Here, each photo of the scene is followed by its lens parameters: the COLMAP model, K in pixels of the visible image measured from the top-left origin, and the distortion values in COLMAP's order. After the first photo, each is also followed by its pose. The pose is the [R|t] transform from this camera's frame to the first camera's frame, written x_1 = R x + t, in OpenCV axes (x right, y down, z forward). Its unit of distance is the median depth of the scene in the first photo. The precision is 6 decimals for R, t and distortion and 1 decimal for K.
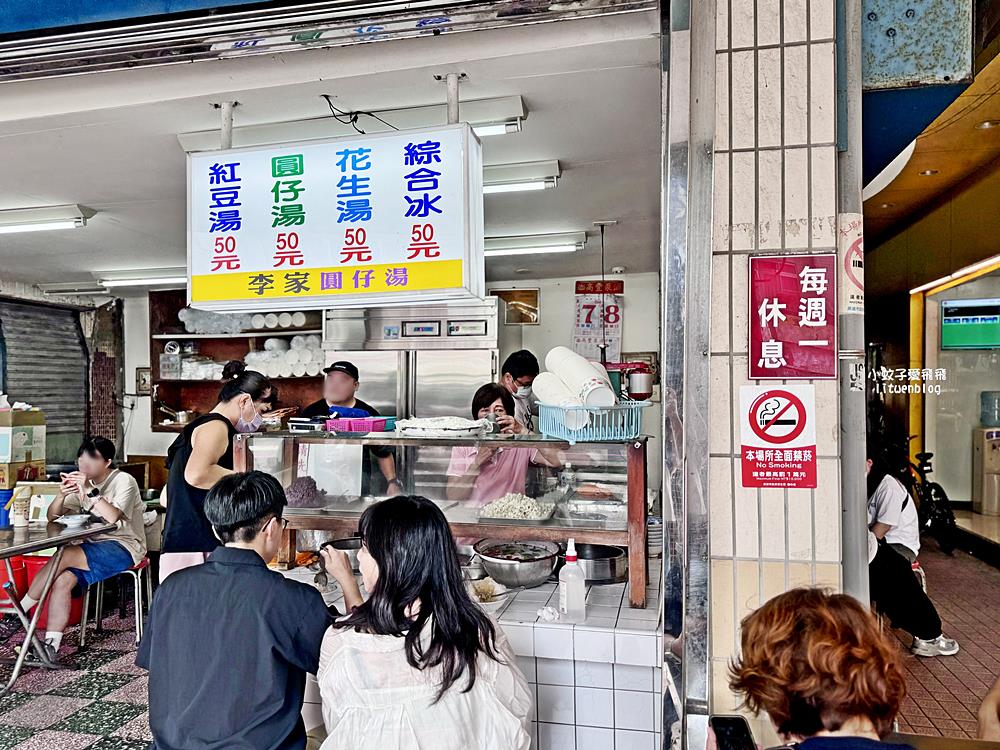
lens RADIAL K [[695.8, 0, 501.3], [0, 695.8, 379.8], [0, 0, 1]] dist [-0.000778, -0.000081]
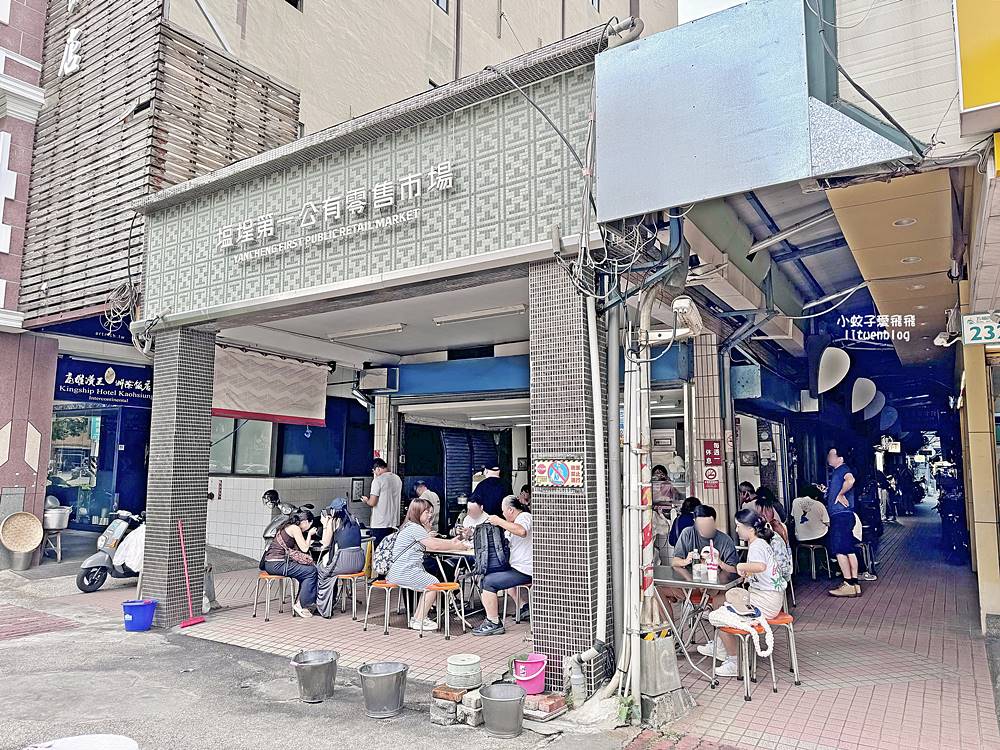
lens RADIAL K [[695.8, 0, 499.2], [0, 695.8, 376.5], [0, 0, 1]] dist [-0.000778, -0.000081]
pose [[0.940096, -0.039468, -0.338619, 0.677916], [-0.001132, 0.992909, -0.118874, -0.041872], [0.340909, 0.112136, 0.933384, -4.050807]]
